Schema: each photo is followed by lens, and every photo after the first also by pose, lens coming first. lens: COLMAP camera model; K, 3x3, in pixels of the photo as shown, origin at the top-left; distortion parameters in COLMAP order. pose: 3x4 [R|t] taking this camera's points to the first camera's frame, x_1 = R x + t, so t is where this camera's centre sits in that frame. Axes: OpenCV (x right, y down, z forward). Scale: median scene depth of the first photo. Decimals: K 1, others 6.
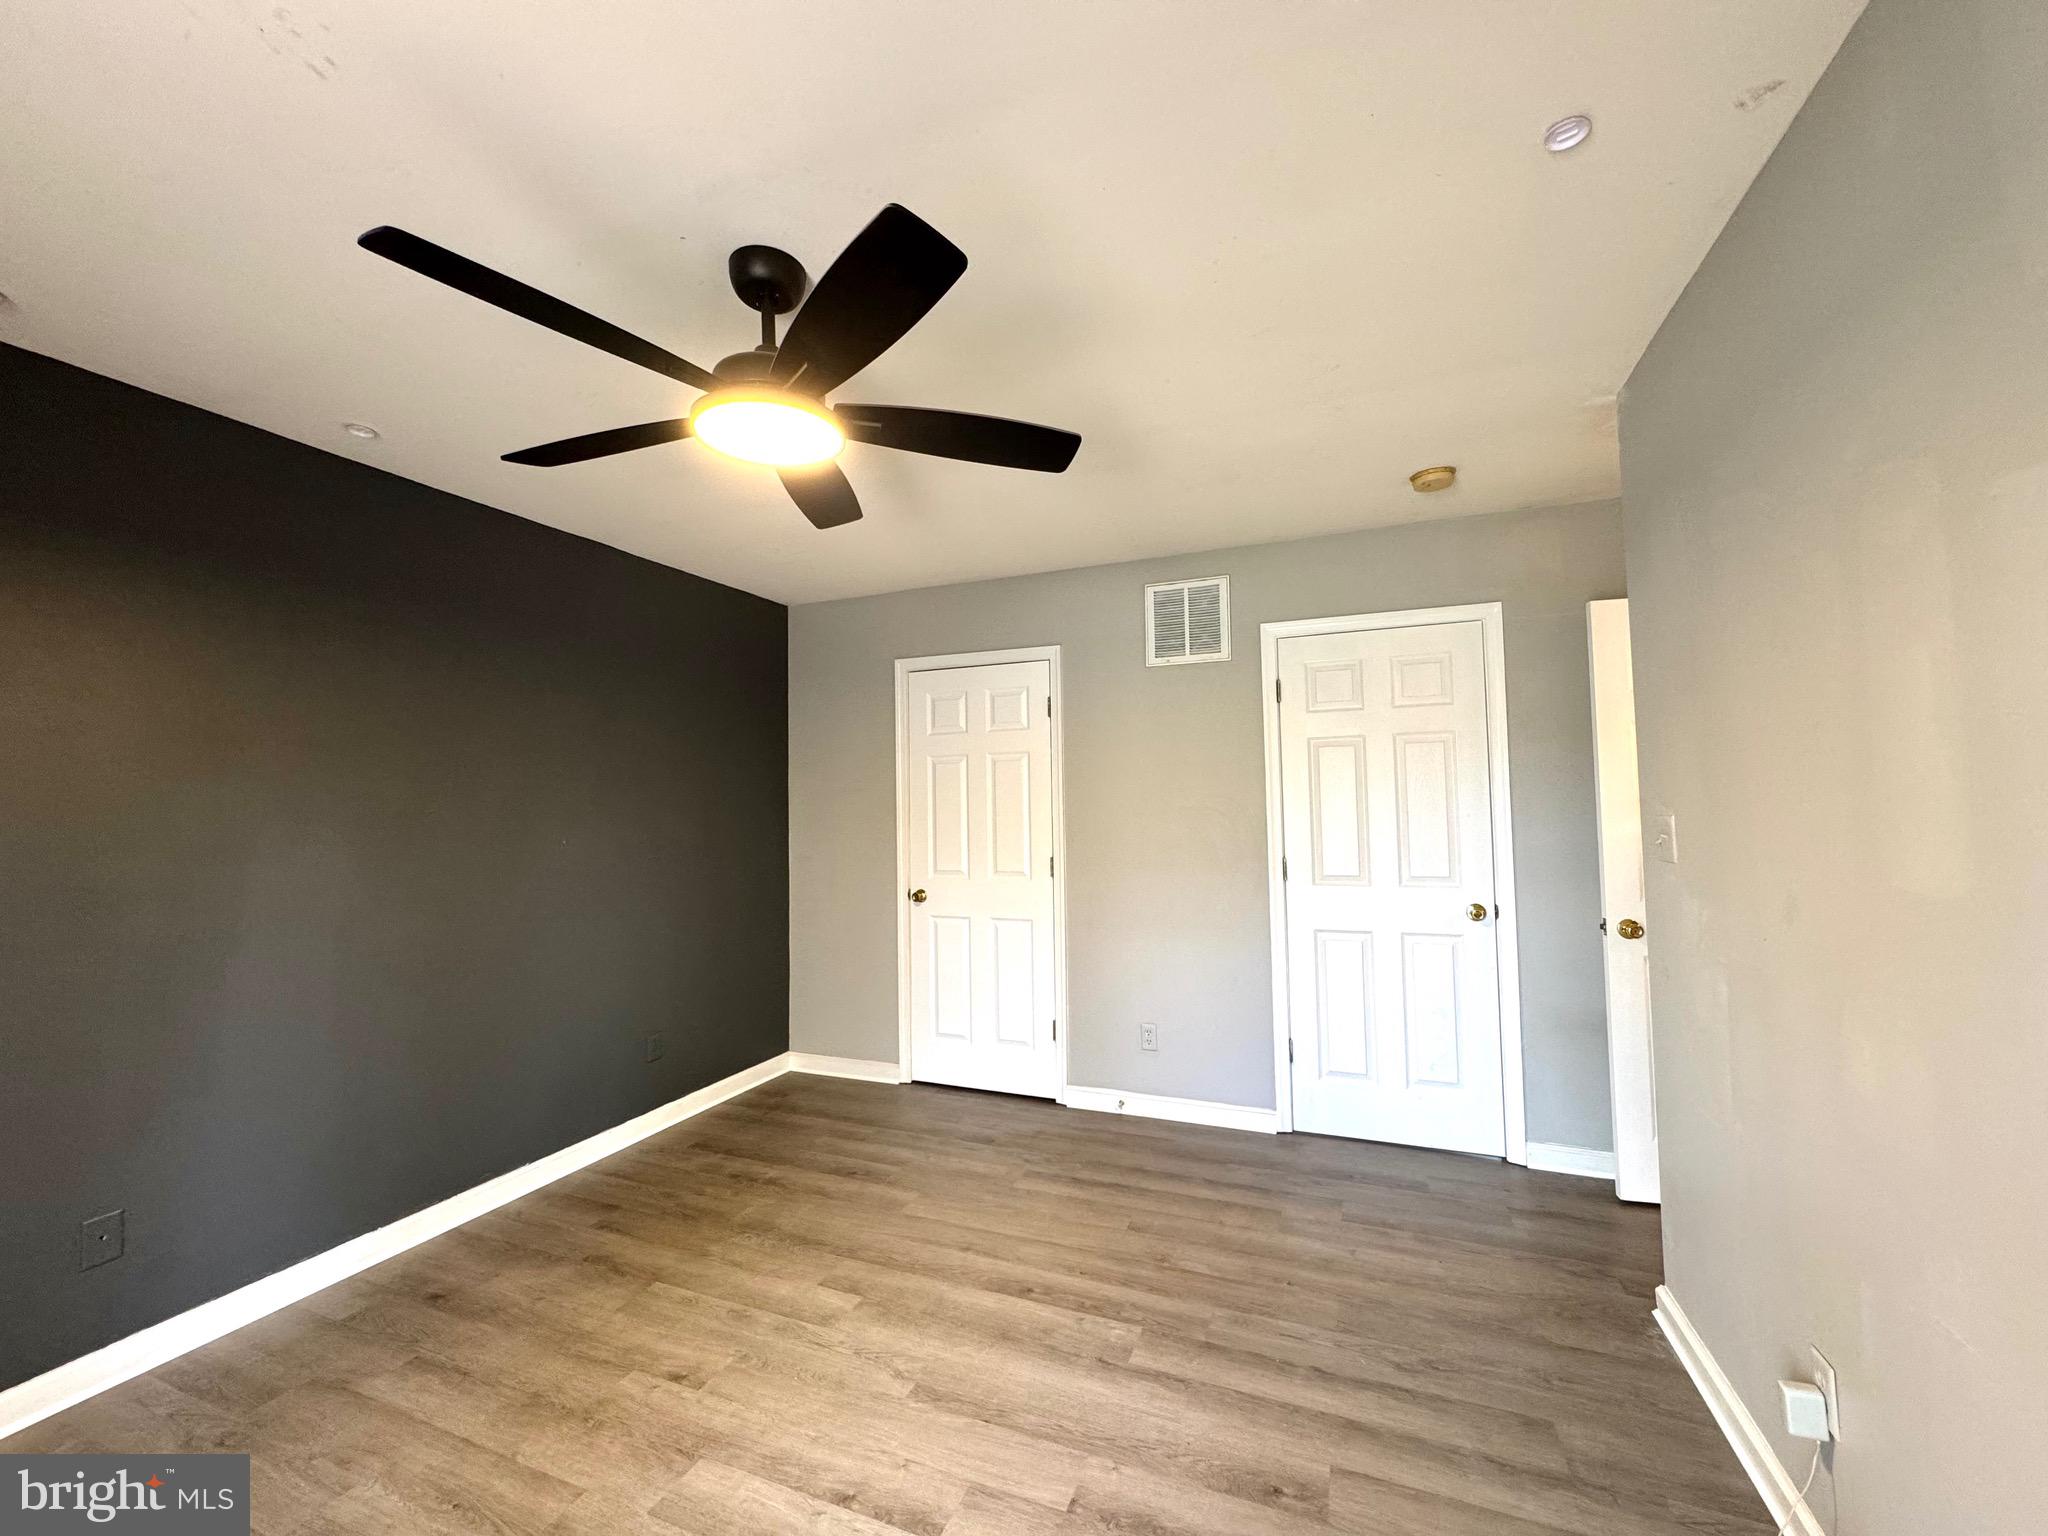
lens RADIAL K [[815.8, 0, 1024.3], [0, 815.8, 770.7], [0, 0, 1]] dist [-0.003884, 0.000823]
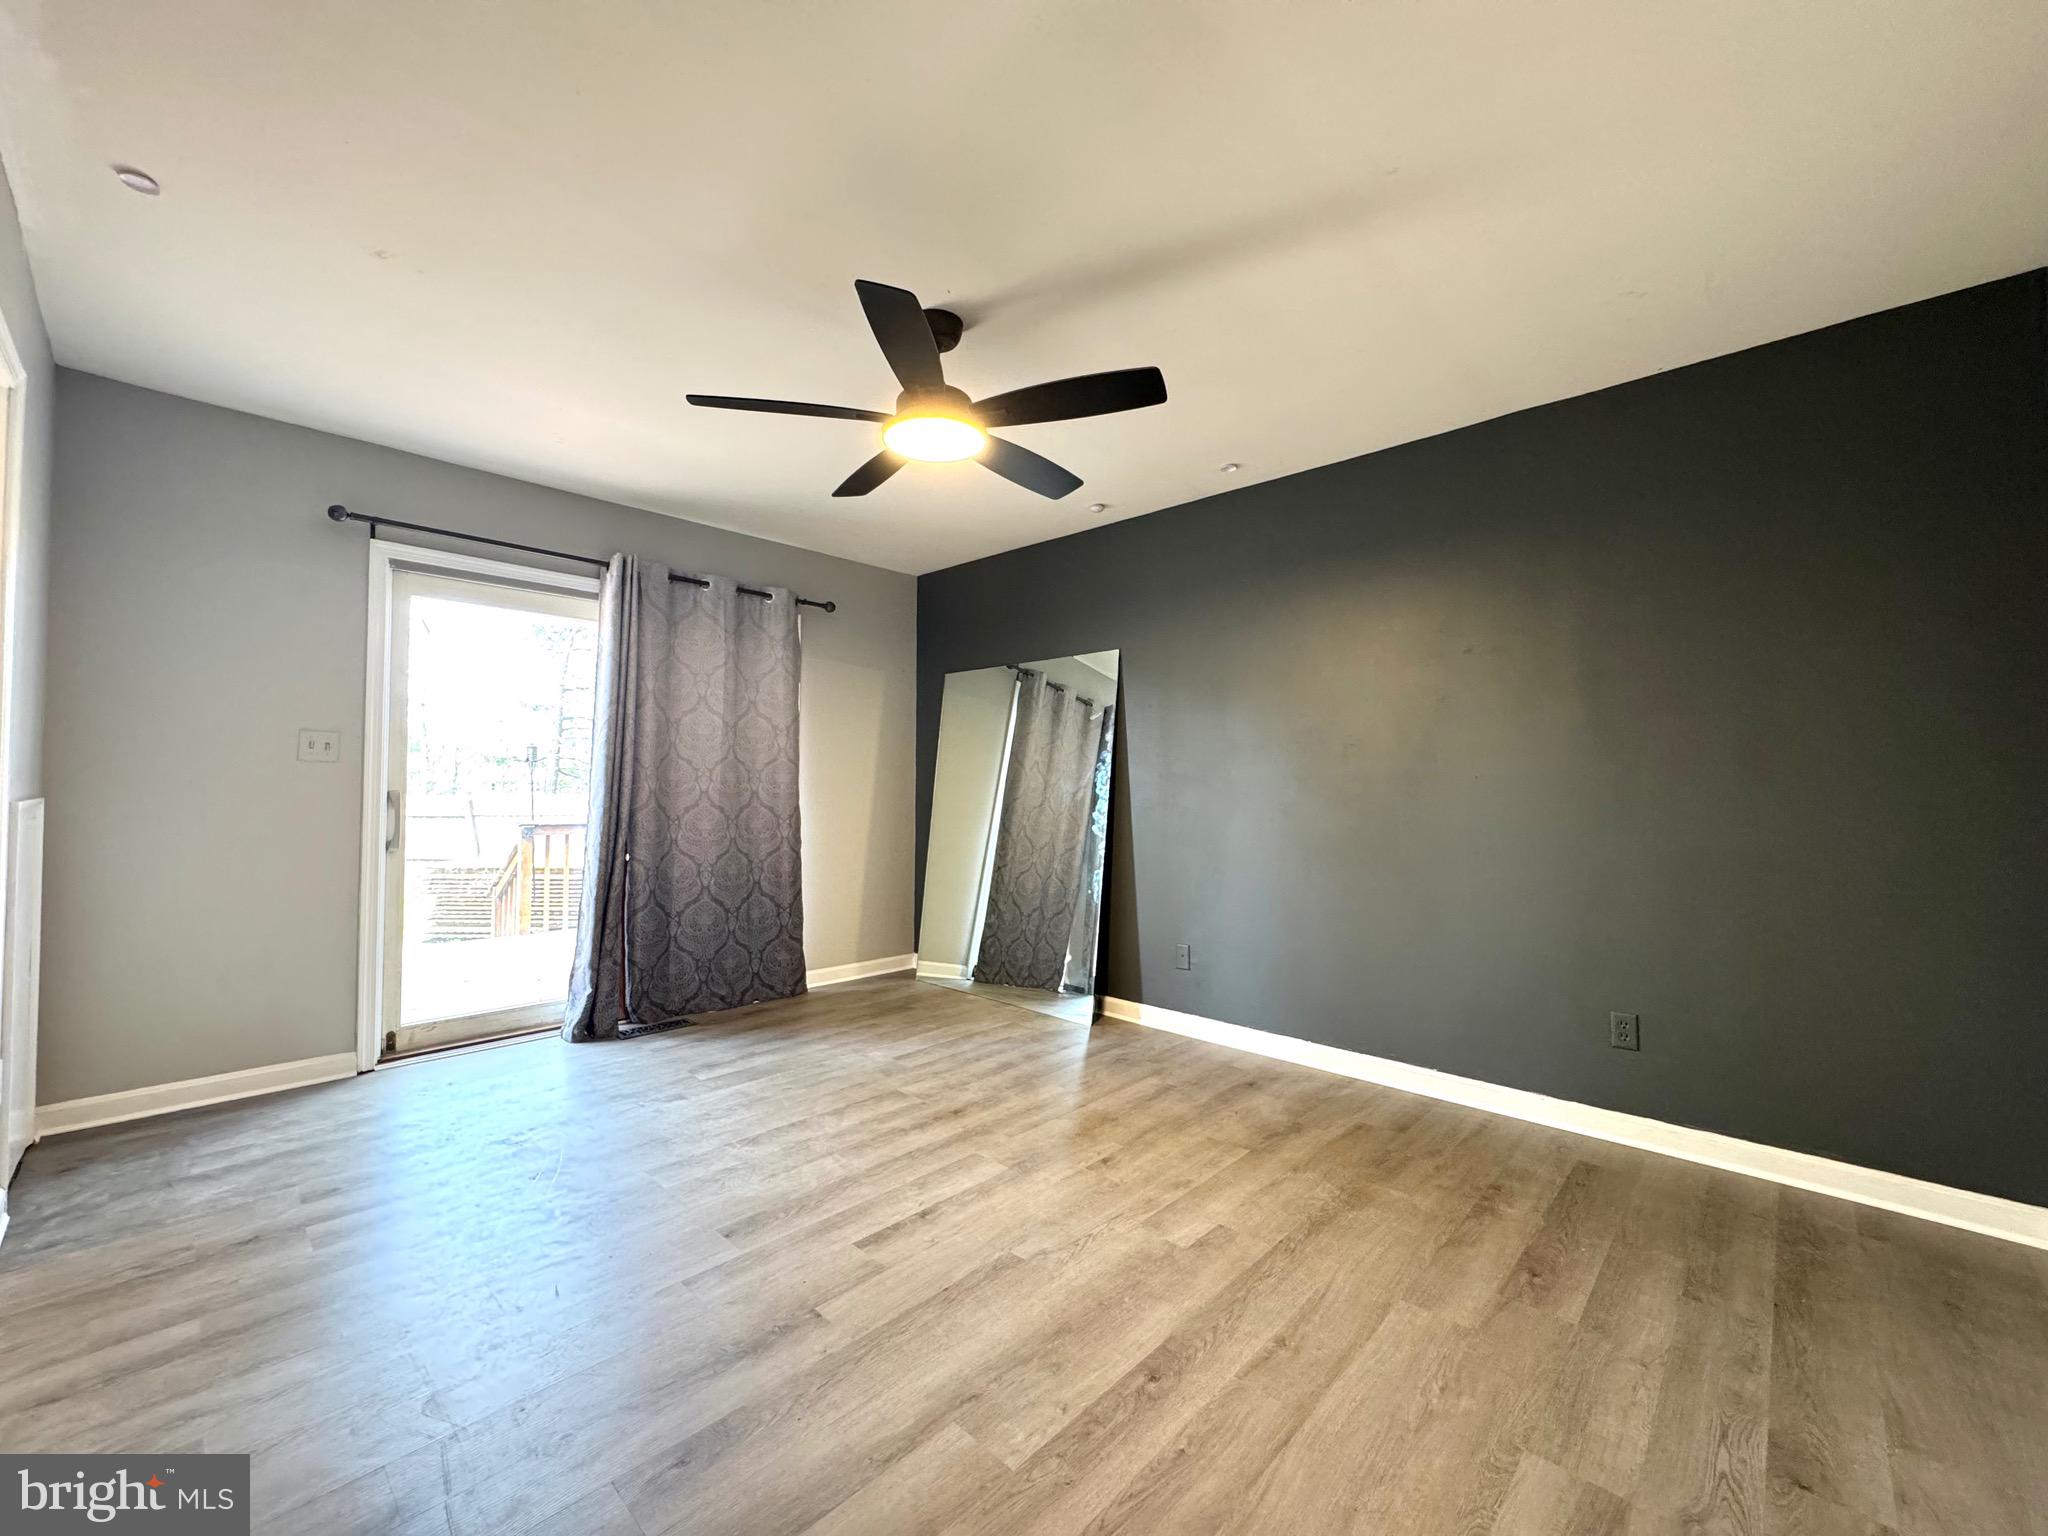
lens RADIAL K [[815.8, 0, 1022.8], [0, 815.8, 766.1], [0, 0, 1]] dist [-0.003884, 0.000823]
pose [[-0.360629, -0.013079, -0.932618, 0.695289], [0.039138, 0.998809, -0.029141, 0.149093], [0.931888, -0.047010, -0.359687, 1.187377]]
